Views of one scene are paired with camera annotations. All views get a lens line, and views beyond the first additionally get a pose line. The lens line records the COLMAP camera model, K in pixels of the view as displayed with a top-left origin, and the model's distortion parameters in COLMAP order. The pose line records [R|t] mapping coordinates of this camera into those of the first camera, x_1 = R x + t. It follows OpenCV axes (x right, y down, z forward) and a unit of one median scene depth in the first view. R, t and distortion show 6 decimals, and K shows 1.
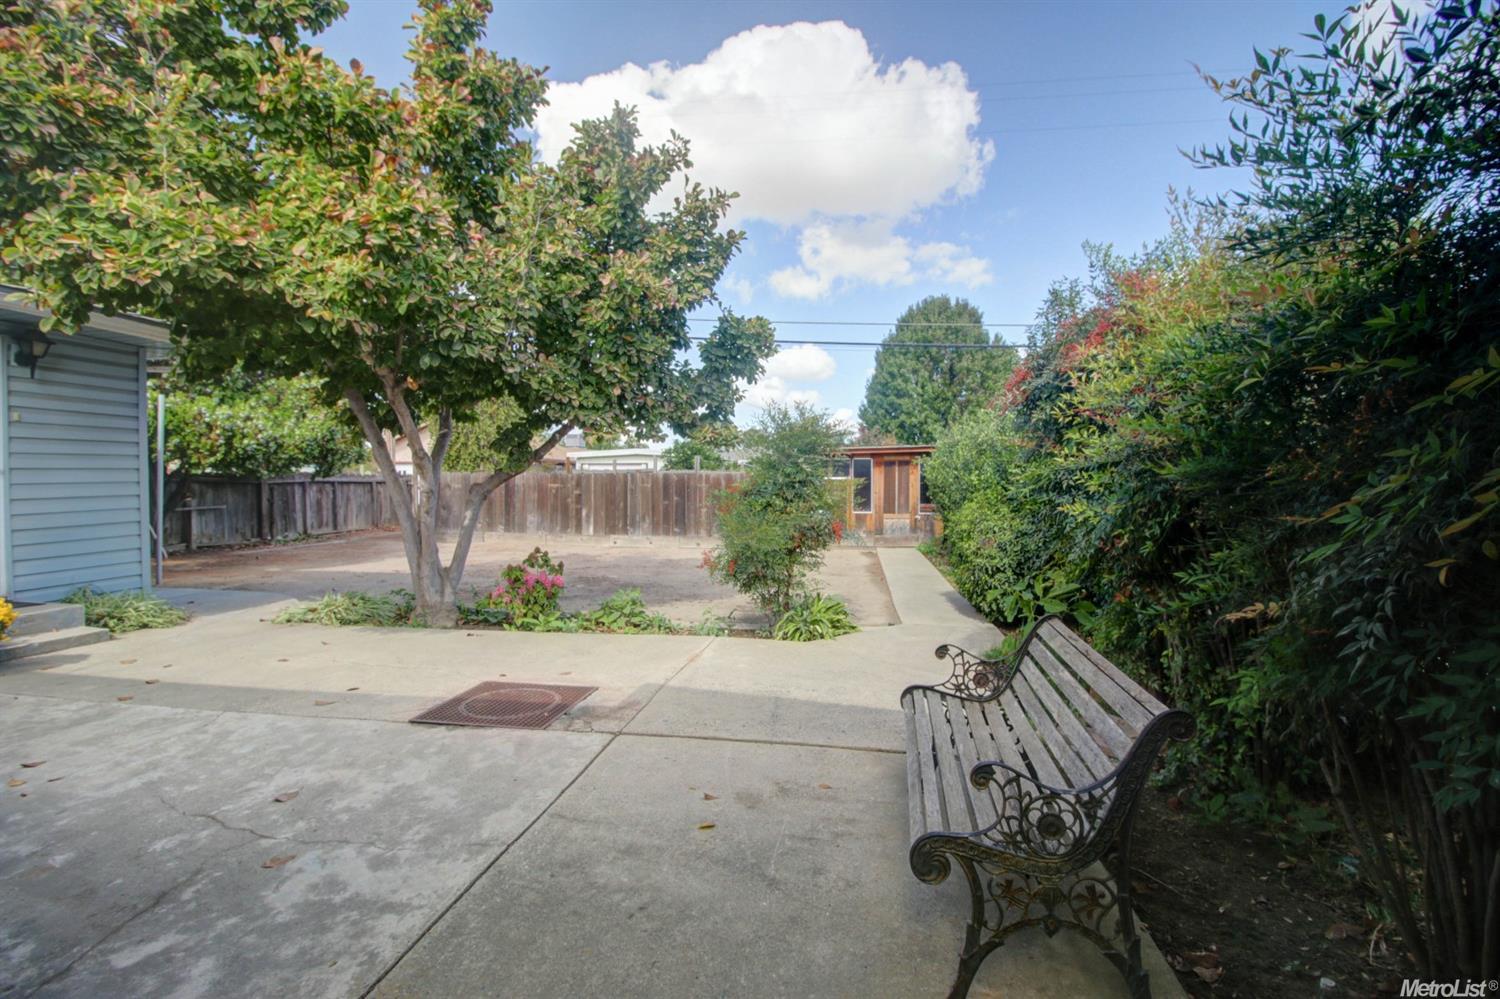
lens RADIAL K [[700.0, 0, 750.1], [0, 700.0, 494.8], [0, 0, 1]] dist [-0.008805, -0.004492]
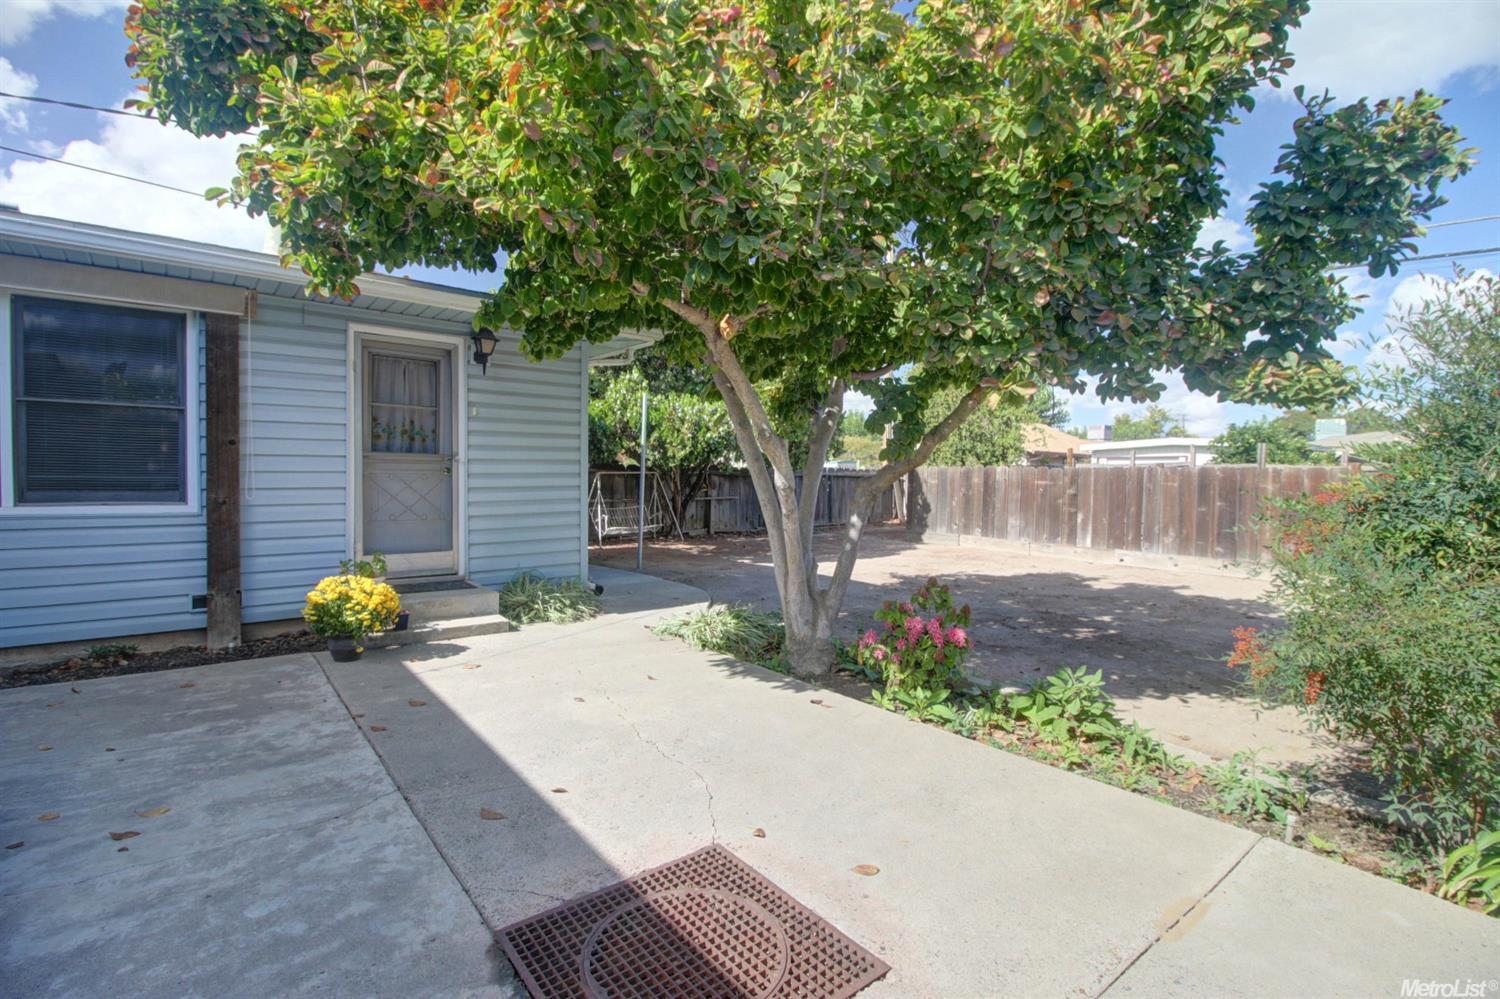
lens RADIAL K [[700.0, 0, 749.9], [0, 700.0, 497.5], [0, 0, 1]] dist [-0.008805, -0.004492]
pose [[0.753519, 0.028058, -0.656827, -0.009697], [-0.022006, 0.999605, 0.017455, -0.006093], [0.657058, 0.001302, 0.753839, 0.397985]]
